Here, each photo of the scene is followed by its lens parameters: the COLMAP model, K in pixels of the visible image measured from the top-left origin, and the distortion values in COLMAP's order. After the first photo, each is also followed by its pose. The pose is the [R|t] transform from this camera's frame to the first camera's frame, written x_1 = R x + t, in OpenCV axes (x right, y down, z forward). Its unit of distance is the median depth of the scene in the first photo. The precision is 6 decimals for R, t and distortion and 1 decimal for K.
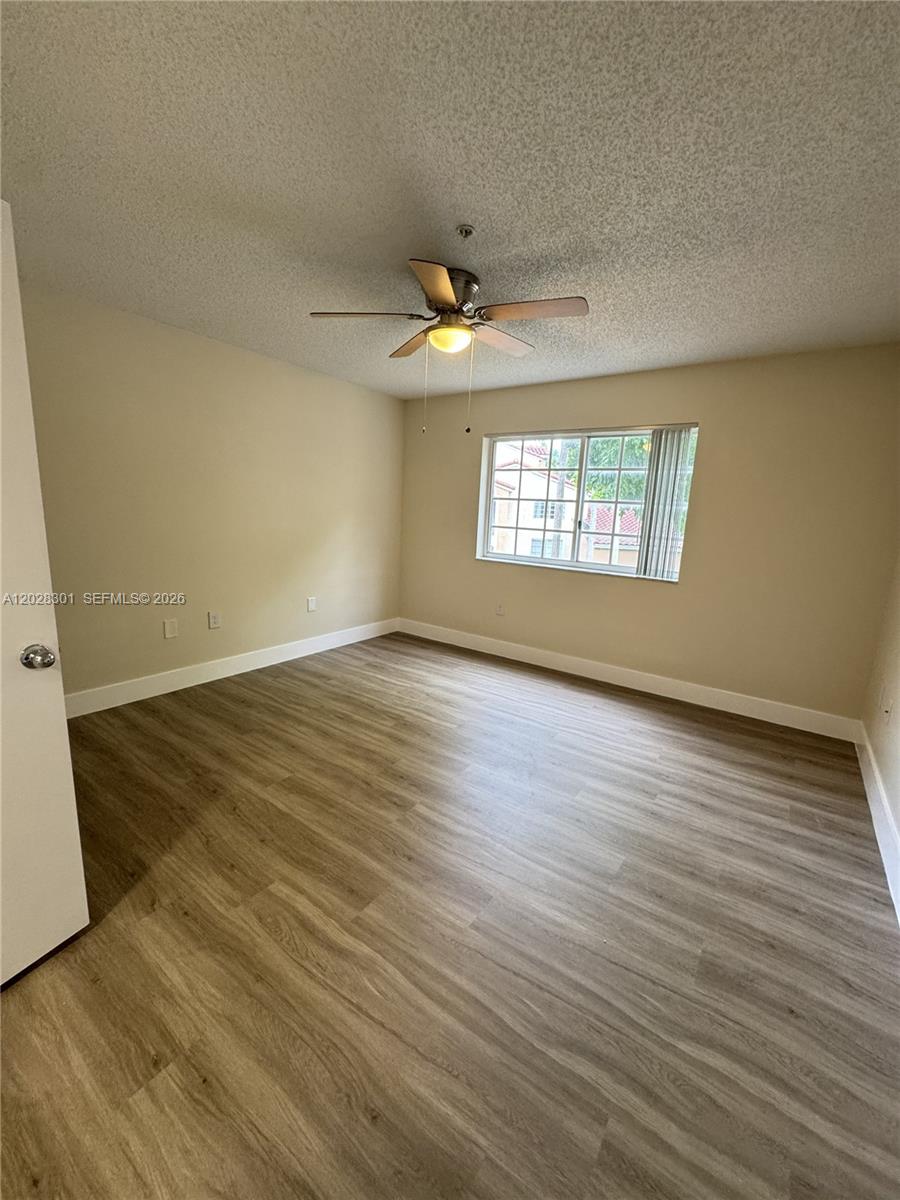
lens RADIAL K [[478.8, 0, 452.1], [0, 478.8, 596.9], [0, 0, 1]] dist [-0.000331, 0.000401]
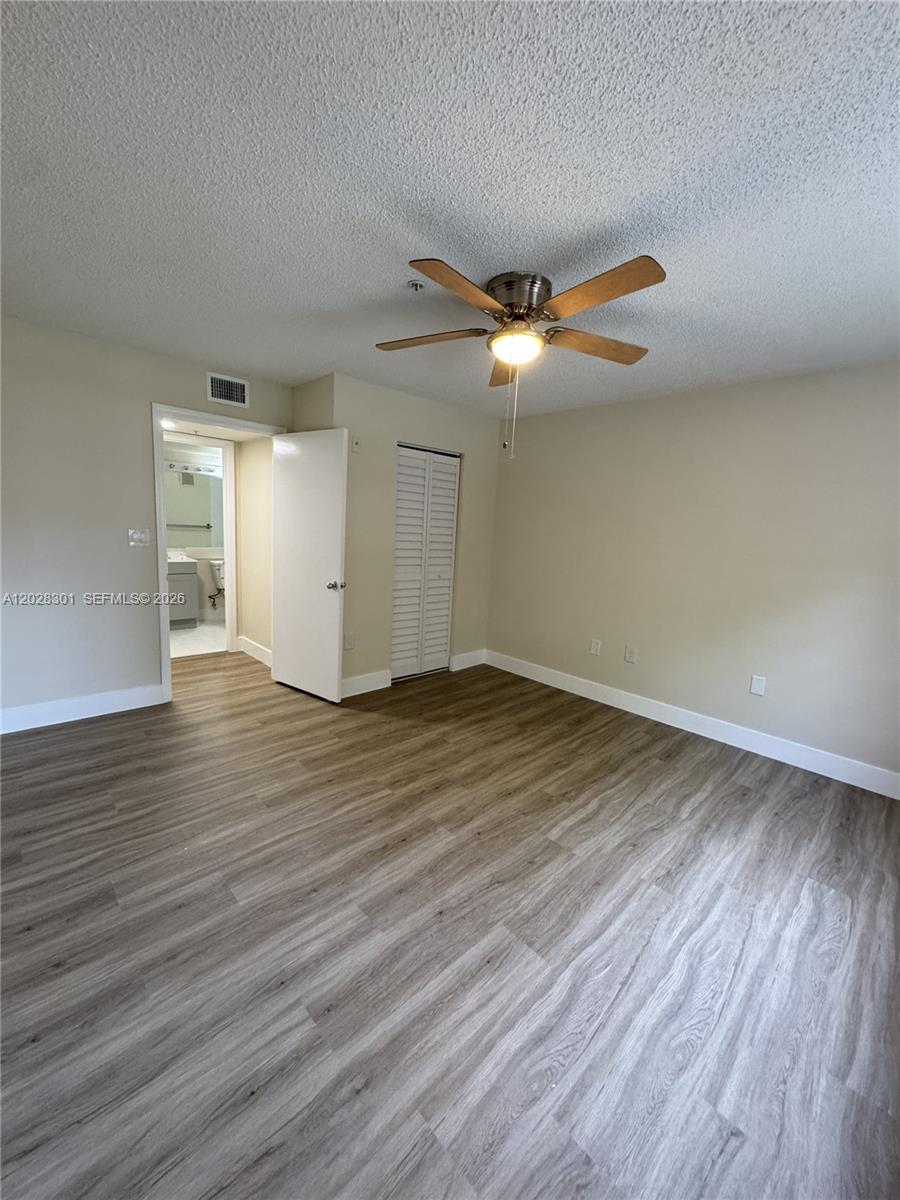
lens RADIAL K [[476.5, 0, 452.5], [0, 476.5, 597.9], [0, 0, 1]] dist [-0.000516, 0.000544]
pose [[-0.175804, 0.093363, -0.979988, 1.191076], [-0.240822, 0.961167, 0.134772, -0.239886], [0.954514, 0.259696, -0.146493, 1.459155]]
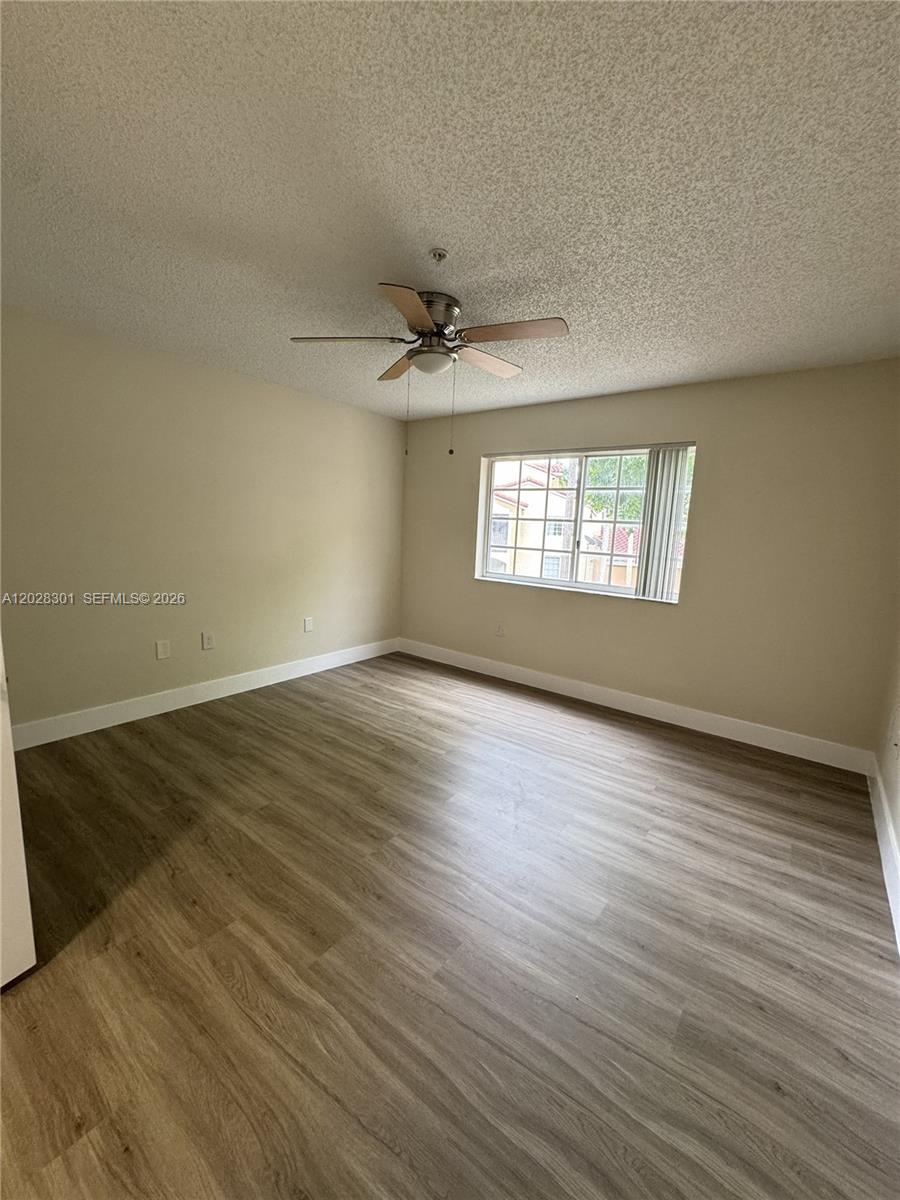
lens RADIAL K [[476.5, 0, 452.5], [0, 476.5, 597.9], [0, 0, 1]] dist [-0.000516, 0.000544]
pose [[0.999447, 0.001393, -0.033214, 0.091562], [-0.002455, 0.999486, -0.031956, -0.021728], [0.033153, 0.032020, 0.998937, 0.037803]]
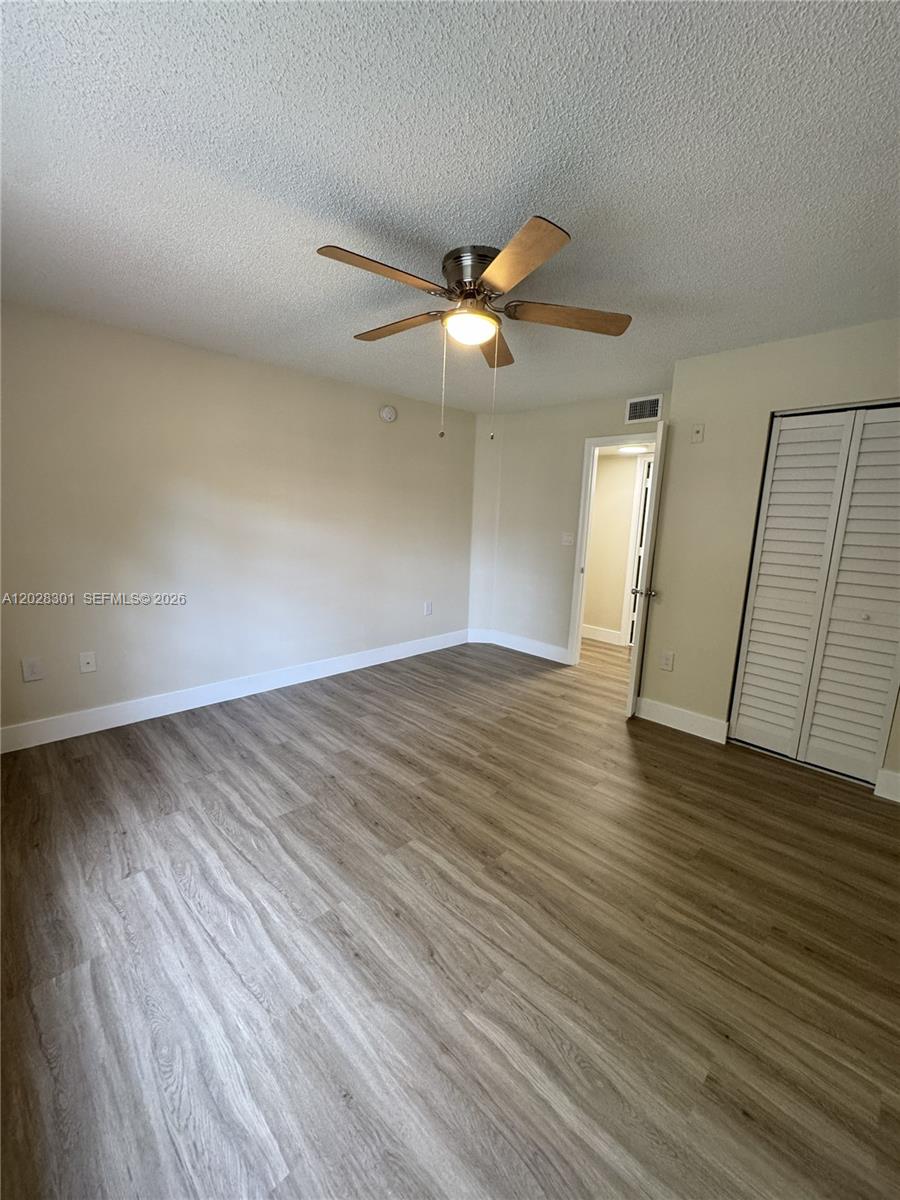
lens RADIAL K [[480.8, 0, 453.2], [0, 480.8, 598.9], [0, 0, 1]] dist [-0.002305, 0.000180]
pose [[-0.981946, -0.107743, 0.155478, -0.204163], [-0.045676, 0.932663, 0.357845, -0.507018], [-0.183564, 0.344283, -0.920746, 2.521983]]
